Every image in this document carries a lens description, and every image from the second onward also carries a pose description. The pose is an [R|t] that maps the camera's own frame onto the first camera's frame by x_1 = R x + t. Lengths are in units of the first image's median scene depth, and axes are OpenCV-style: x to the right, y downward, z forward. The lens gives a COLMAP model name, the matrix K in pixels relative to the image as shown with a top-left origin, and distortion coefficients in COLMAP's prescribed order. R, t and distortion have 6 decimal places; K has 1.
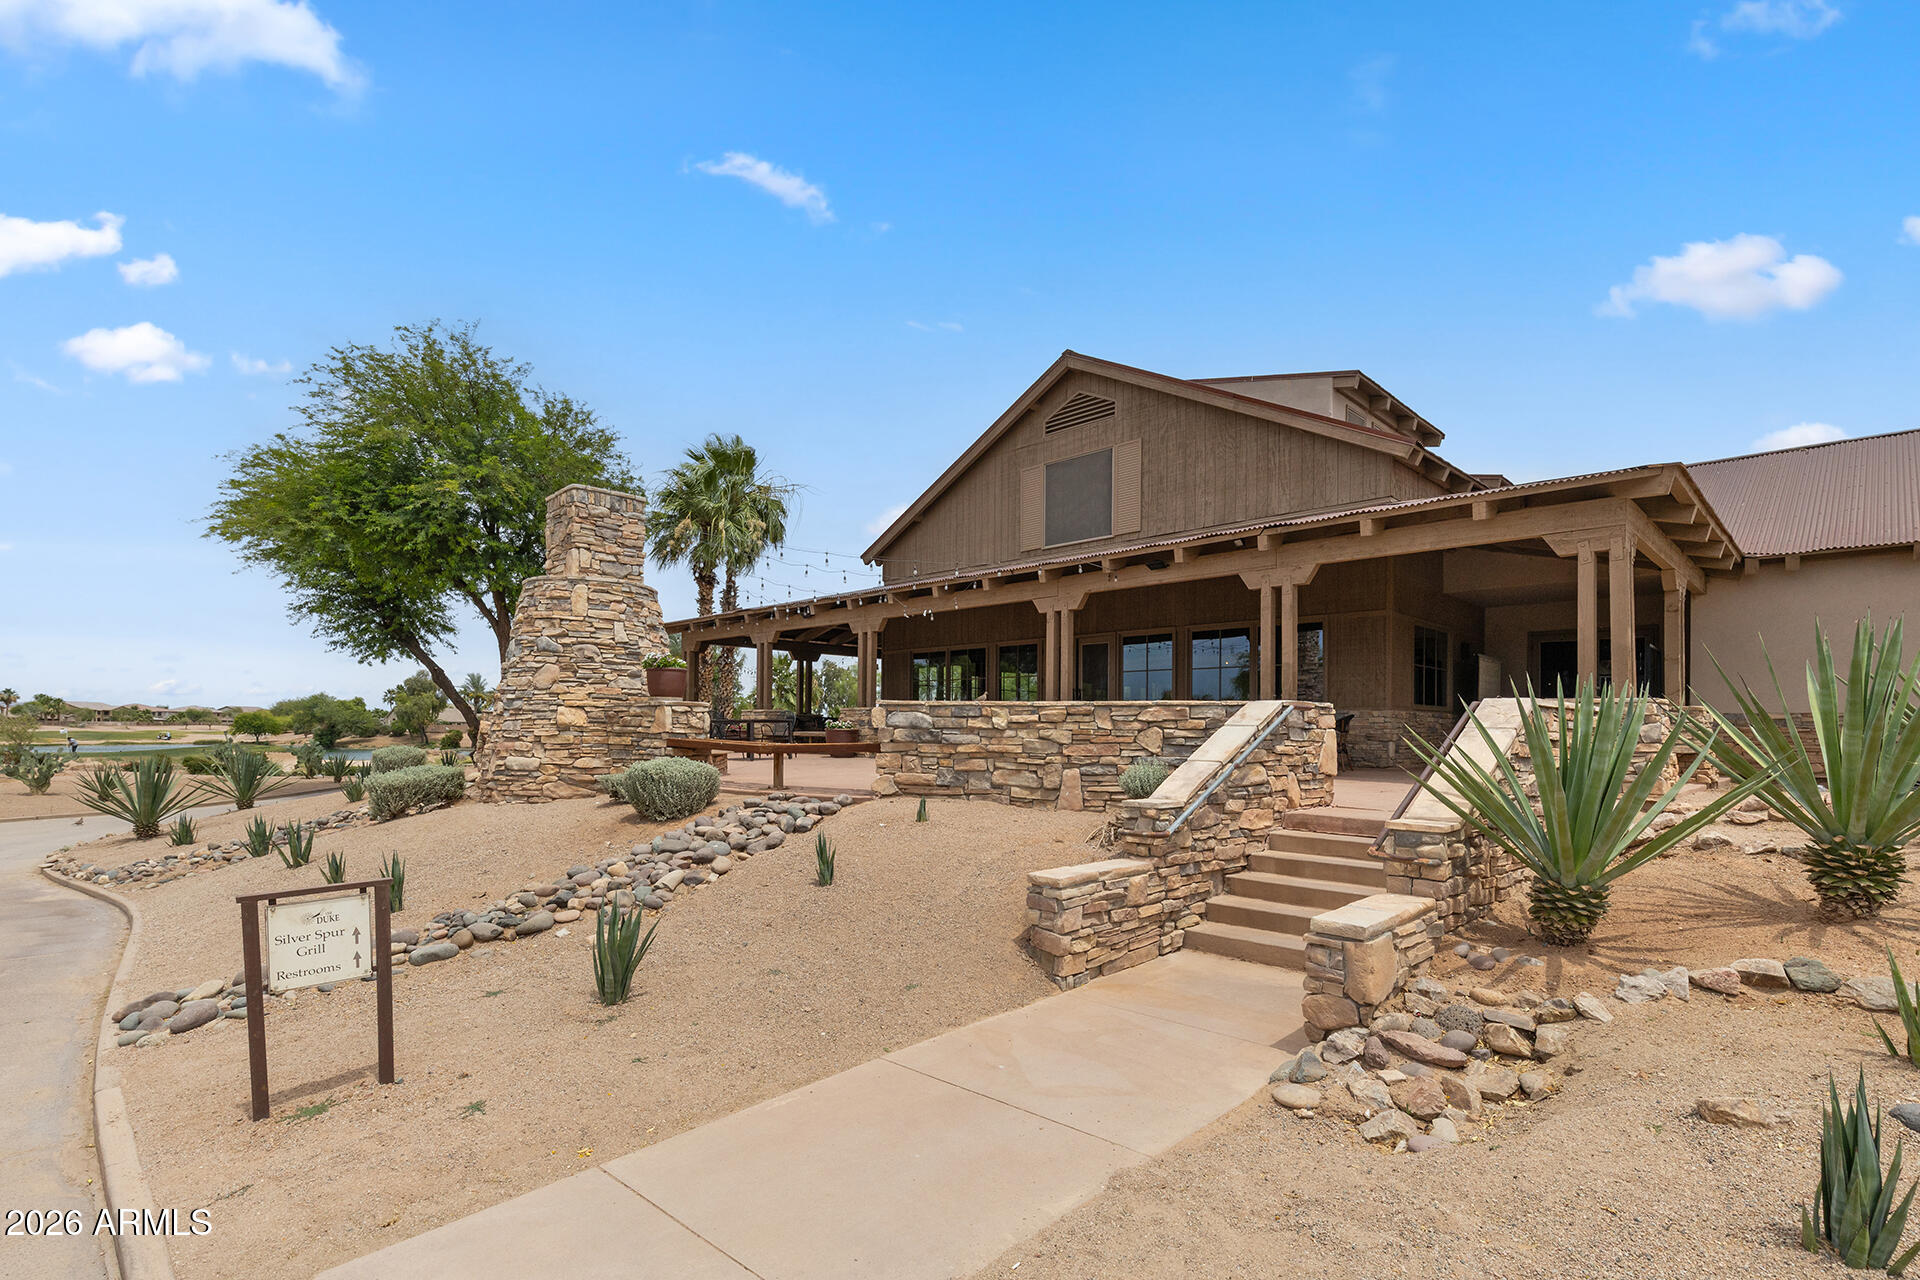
lens RADIAL K [[889.7, 0, 960.5], [0, 889.7, 707.2], [0, 0, 1]] dist [-0.001210, -0.000157]
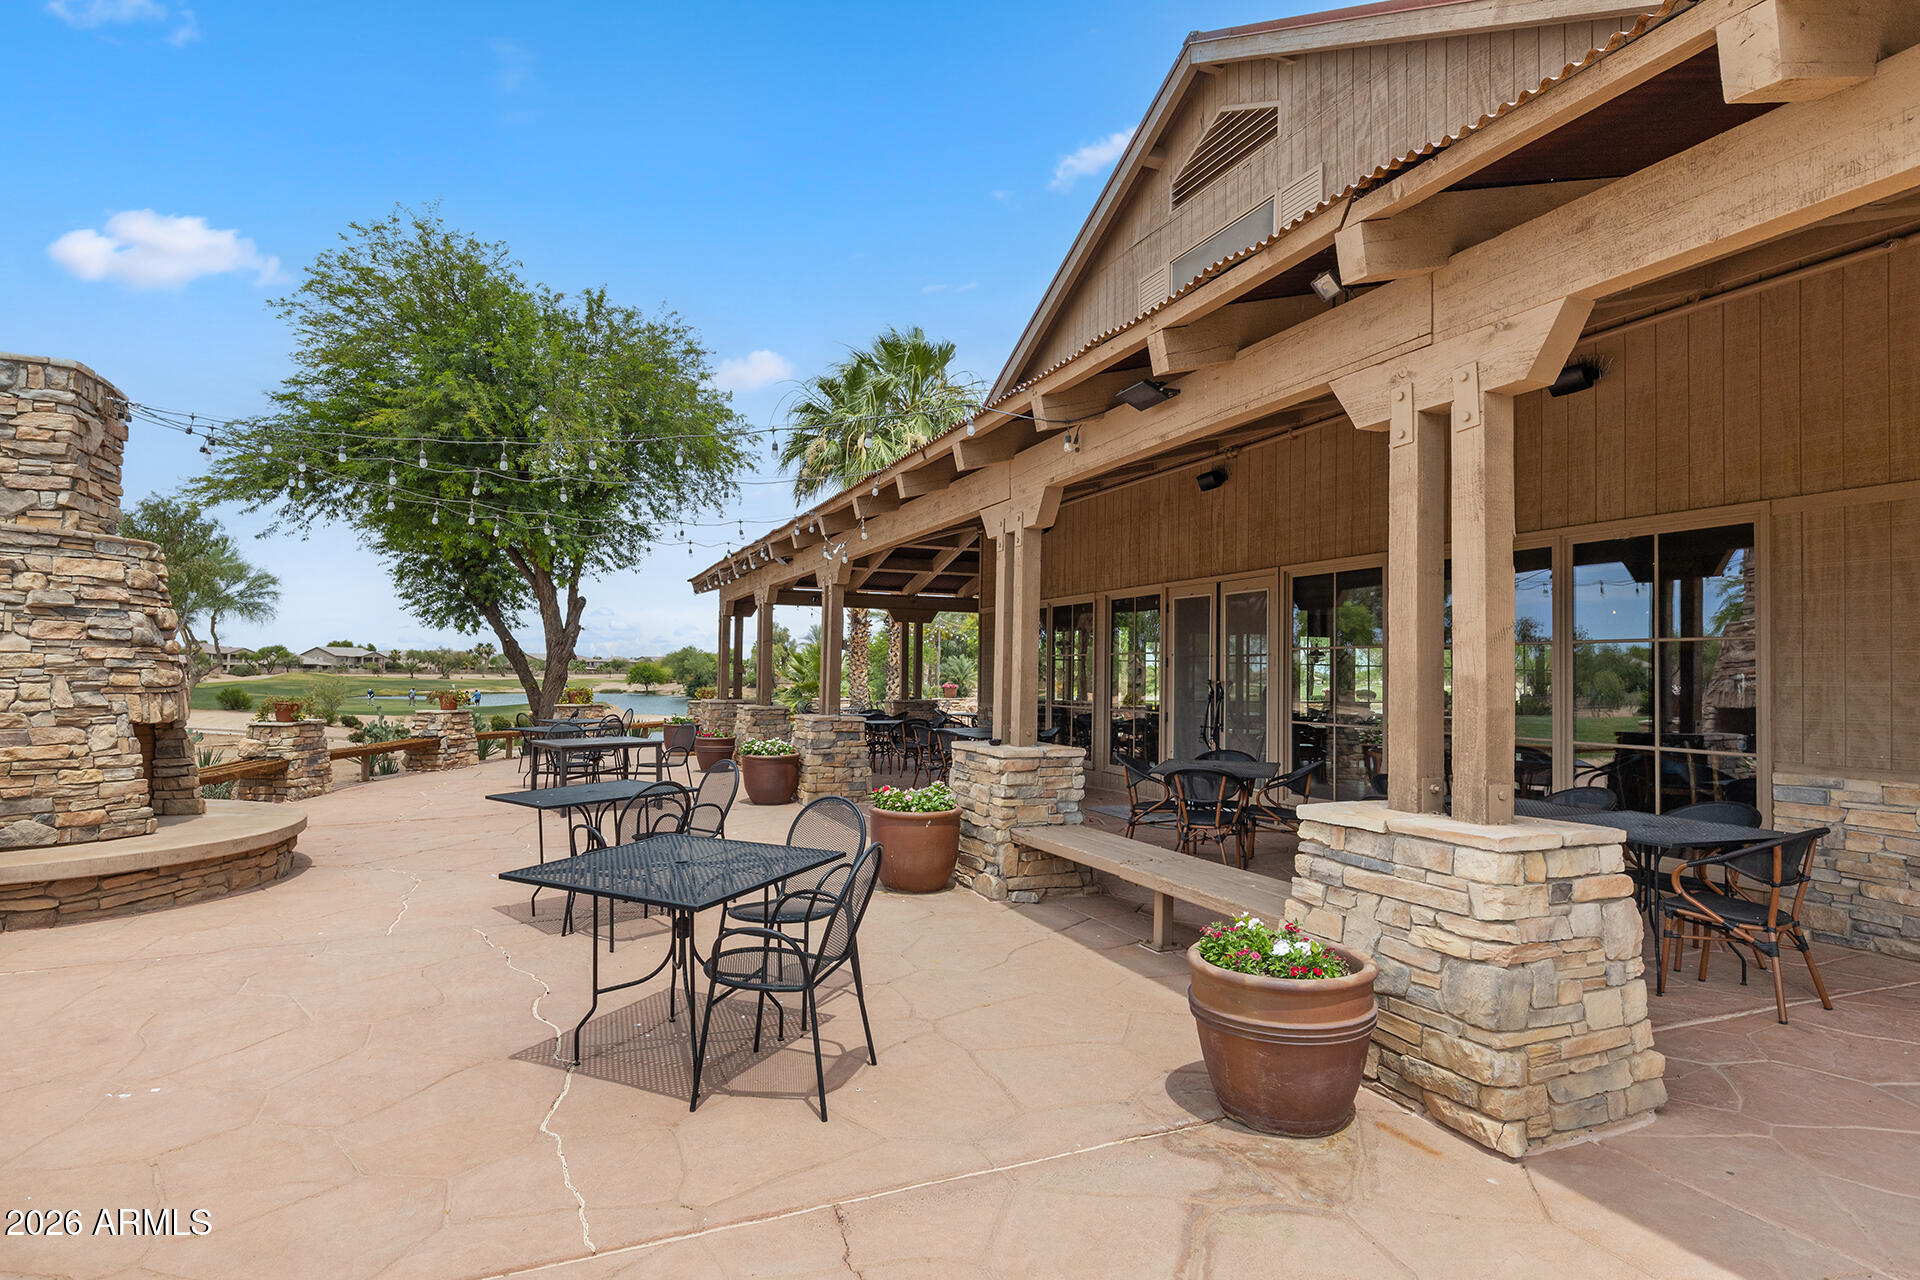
lens RADIAL K [[988.6, 0, 960.0], [0, 988.6, 640.0], [0, 0, 1]] dist [-0.003756, -0.000690]
pose [[0.921266, -0.011346, -0.388768, 0.206955], [0.006489, 0.999884, -0.013804, -0.035243], [0.388880, 0.010195, 0.921232, 0.396880]]
